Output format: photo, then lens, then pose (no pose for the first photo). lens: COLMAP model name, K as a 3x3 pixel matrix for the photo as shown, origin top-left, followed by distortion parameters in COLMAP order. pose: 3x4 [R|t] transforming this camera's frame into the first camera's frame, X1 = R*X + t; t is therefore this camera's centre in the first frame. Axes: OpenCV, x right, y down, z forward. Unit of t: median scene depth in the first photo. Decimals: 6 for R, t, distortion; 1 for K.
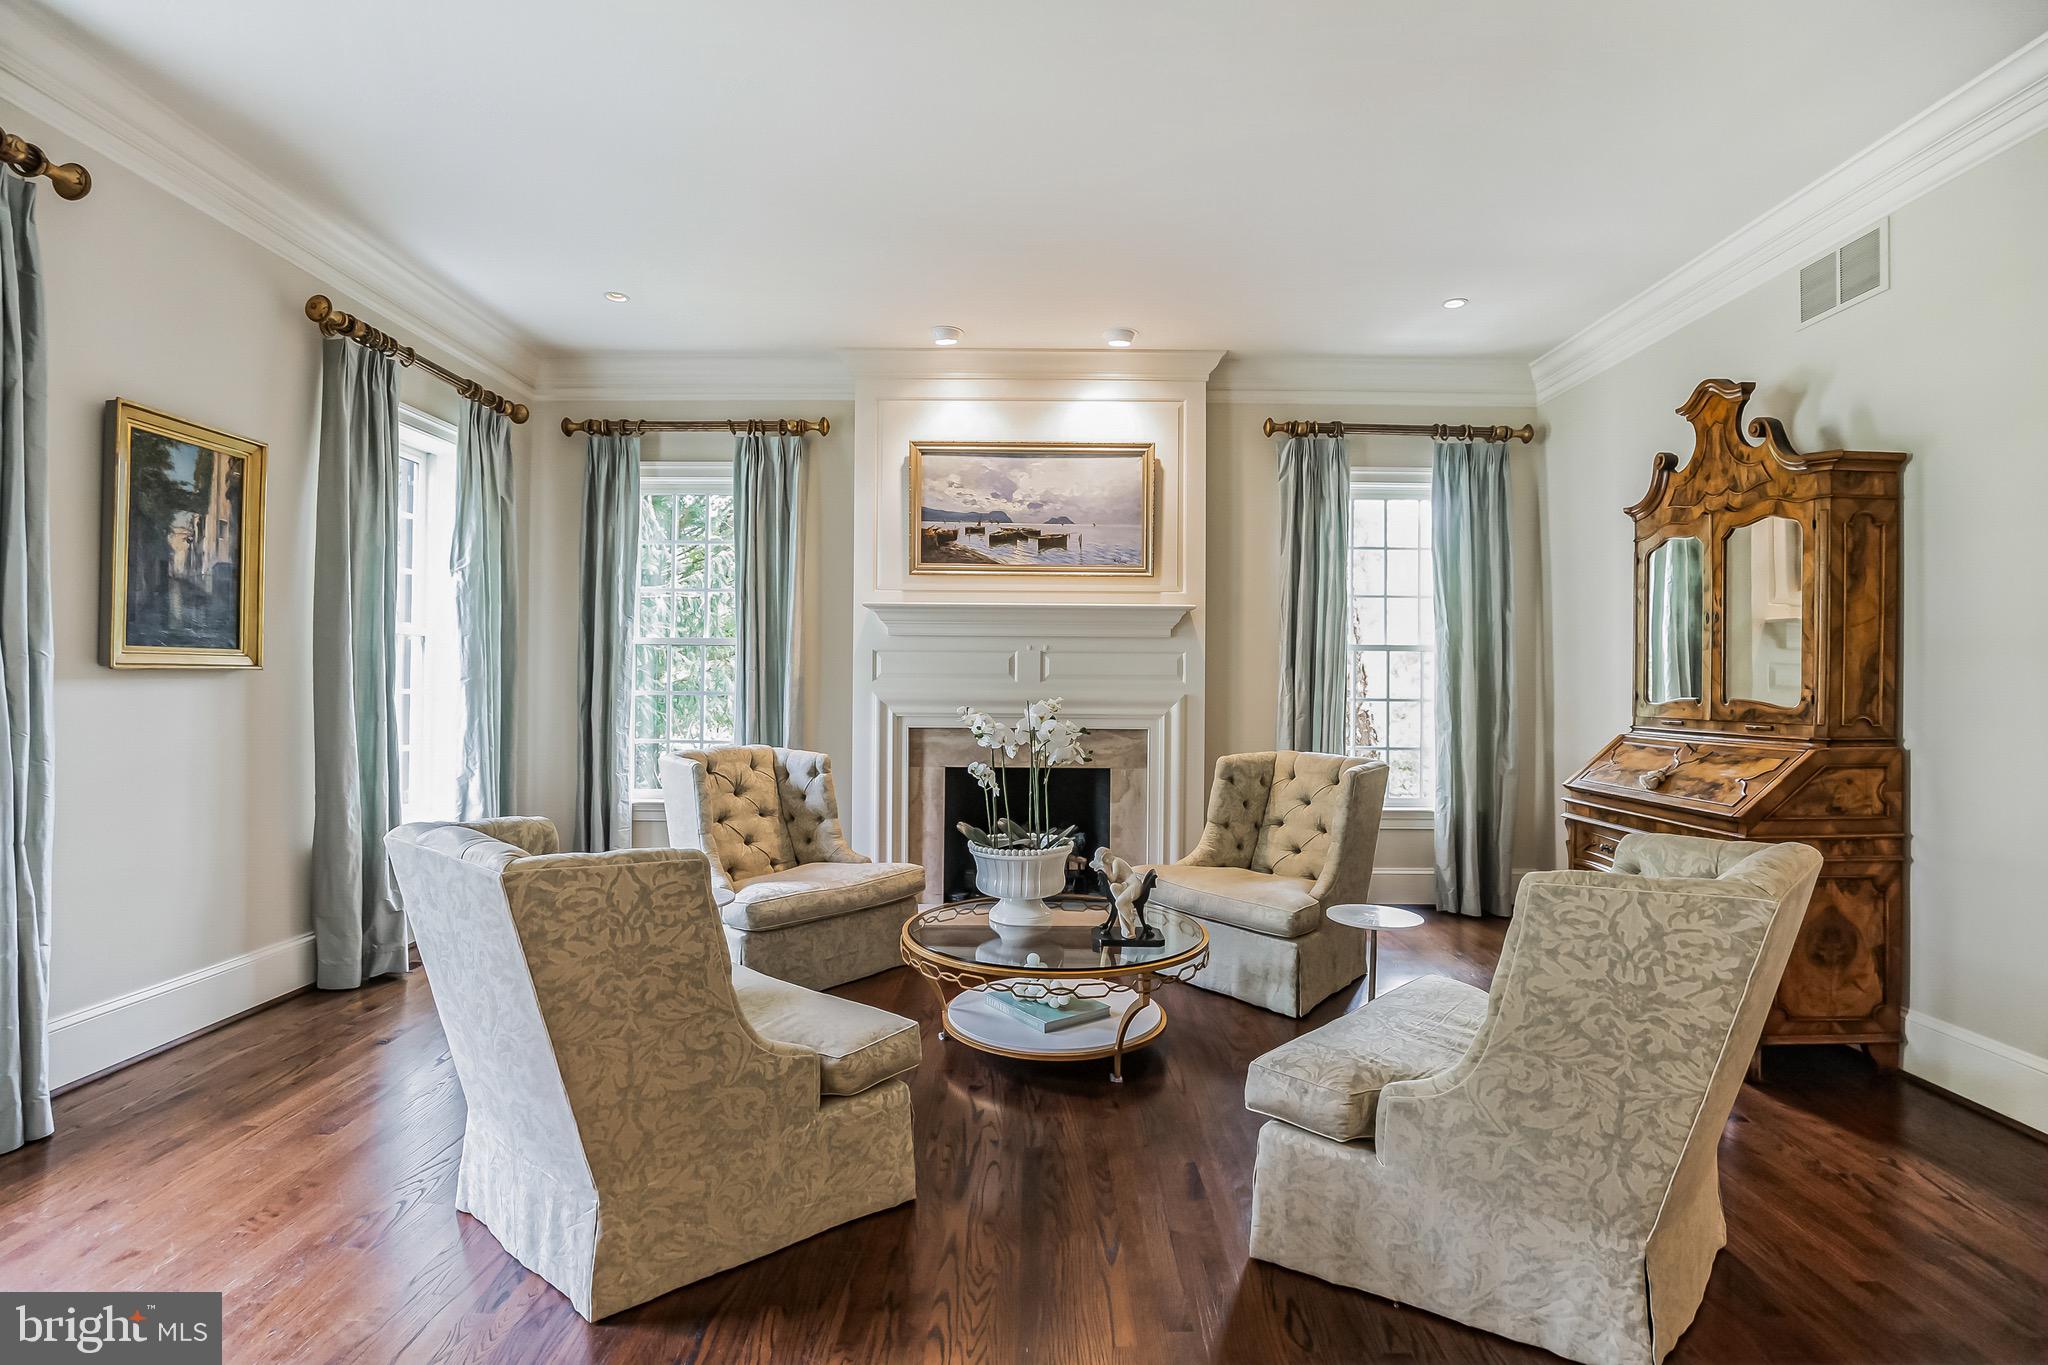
lens RADIAL K [[955.1, 0, 1031.3], [0, 955.1, 688.1], [0, 0, 1]] dist [-0.032701, 0.003671]
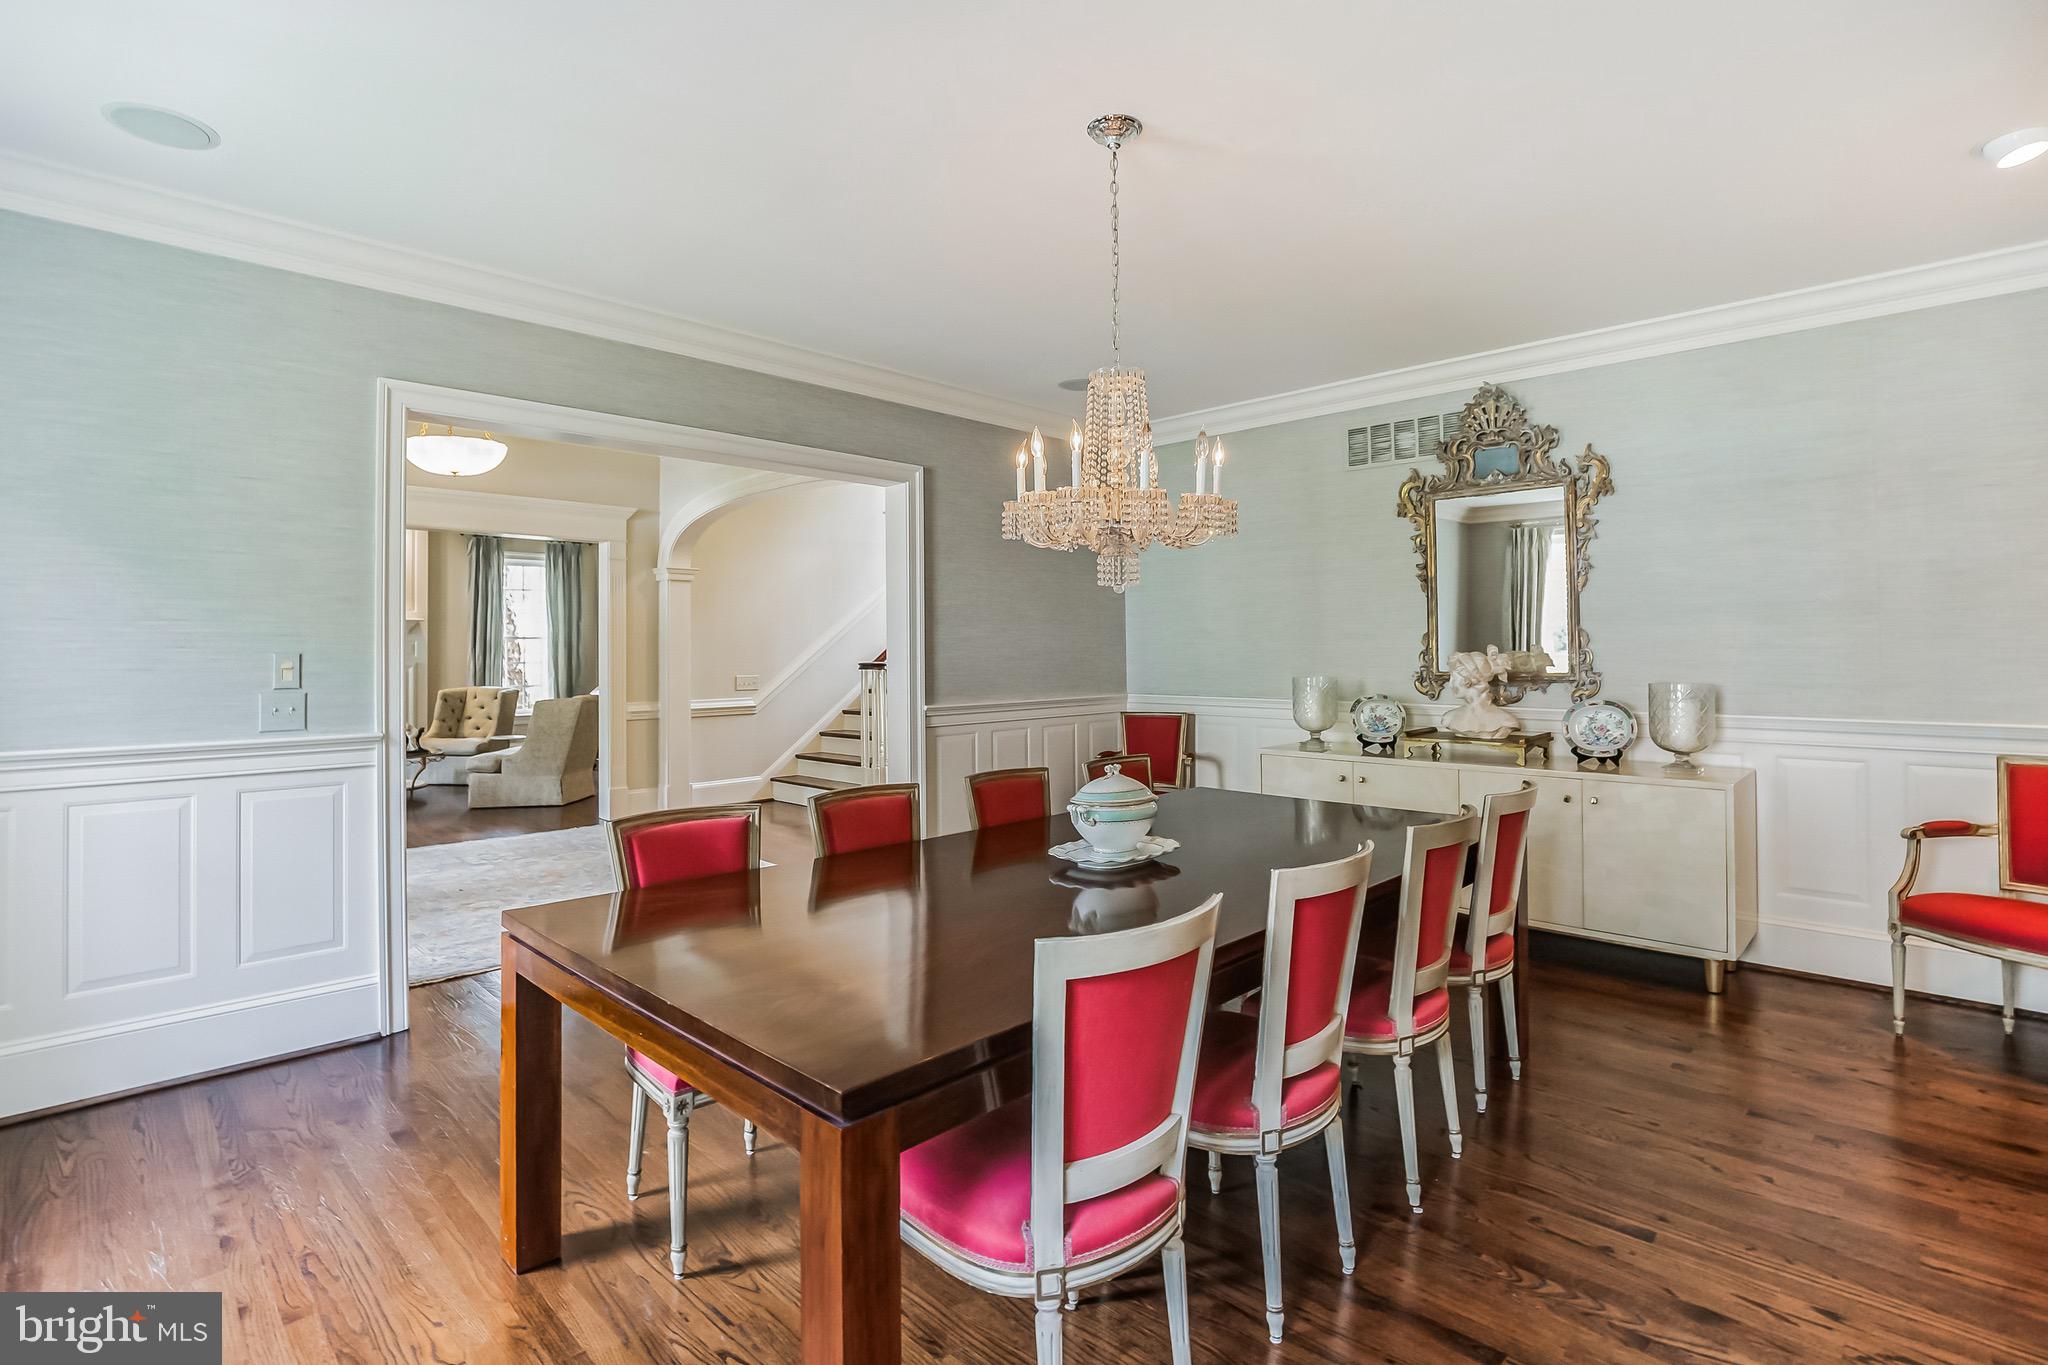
lens RADIAL K [[955.1, 0, 1014.2], [0, 955.1, 636.3], [0, 0, 1]] dist [-0.032701, 0.003671]
pose [[0.701532, -0.004243, 0.712625, -0.645761], [0.013963, 0.999872, -0.007793, -0.027910], [-0.712501, 0.015417, 0.701502, -2.253199]]
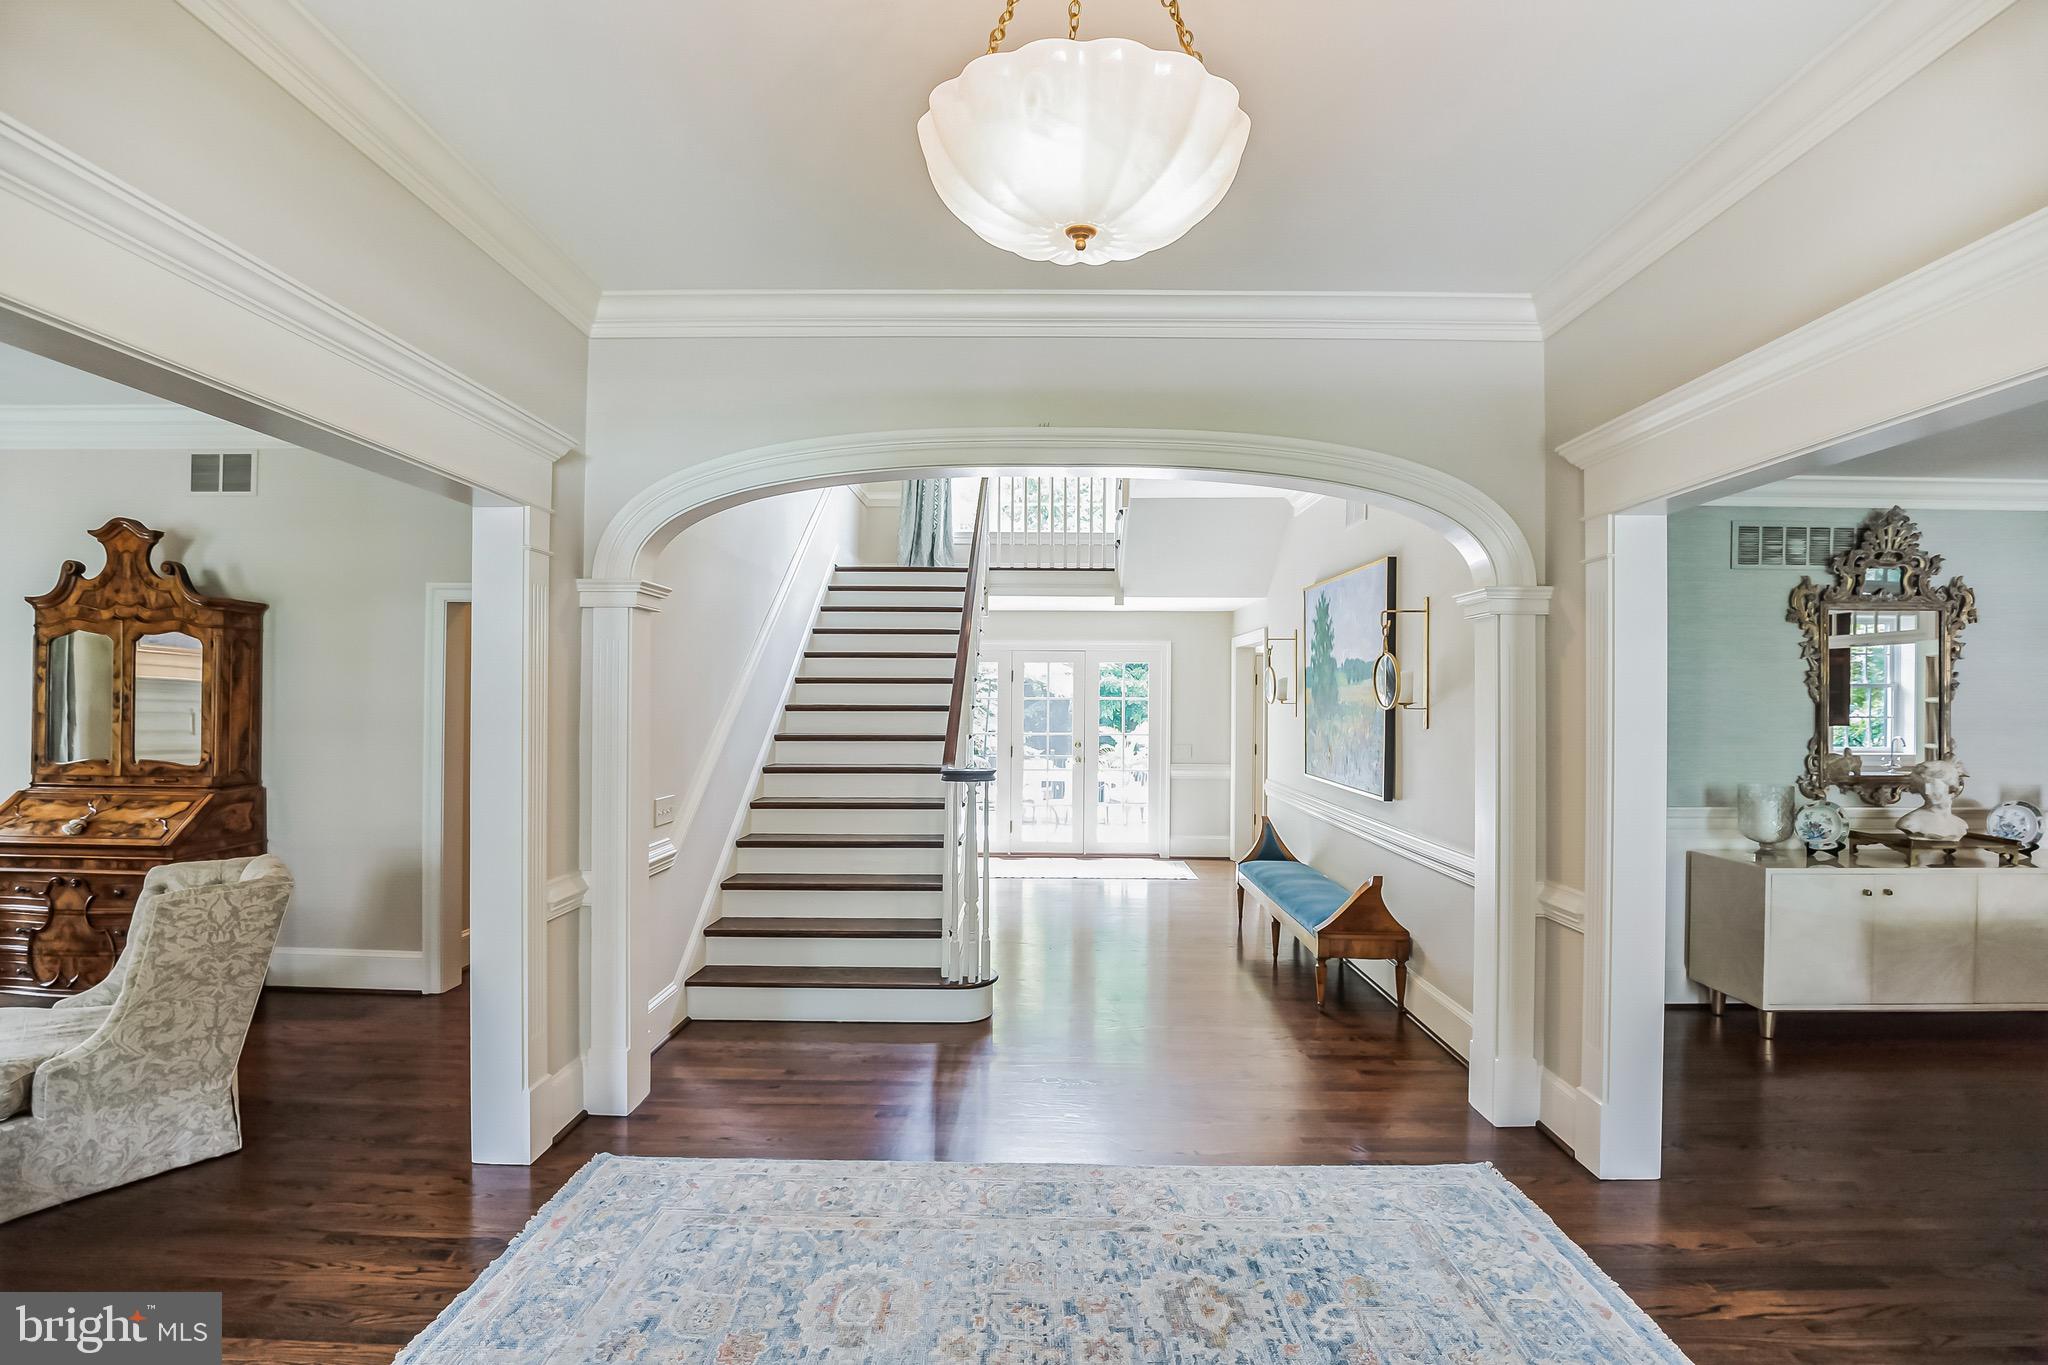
lens RADIAL K [[955.1, 0, 1023.8], [0, 955.1, 682.9], [0, 0, 1]] dist [-0.032701, 0.003671]
pose [[0.018117, 0.009124, 0.999794, -0.657432], [-0.005119, 0.999946, -0.009033, -0.106764], [-0.999823, -0.004955, 0.018163, -0.347831]]
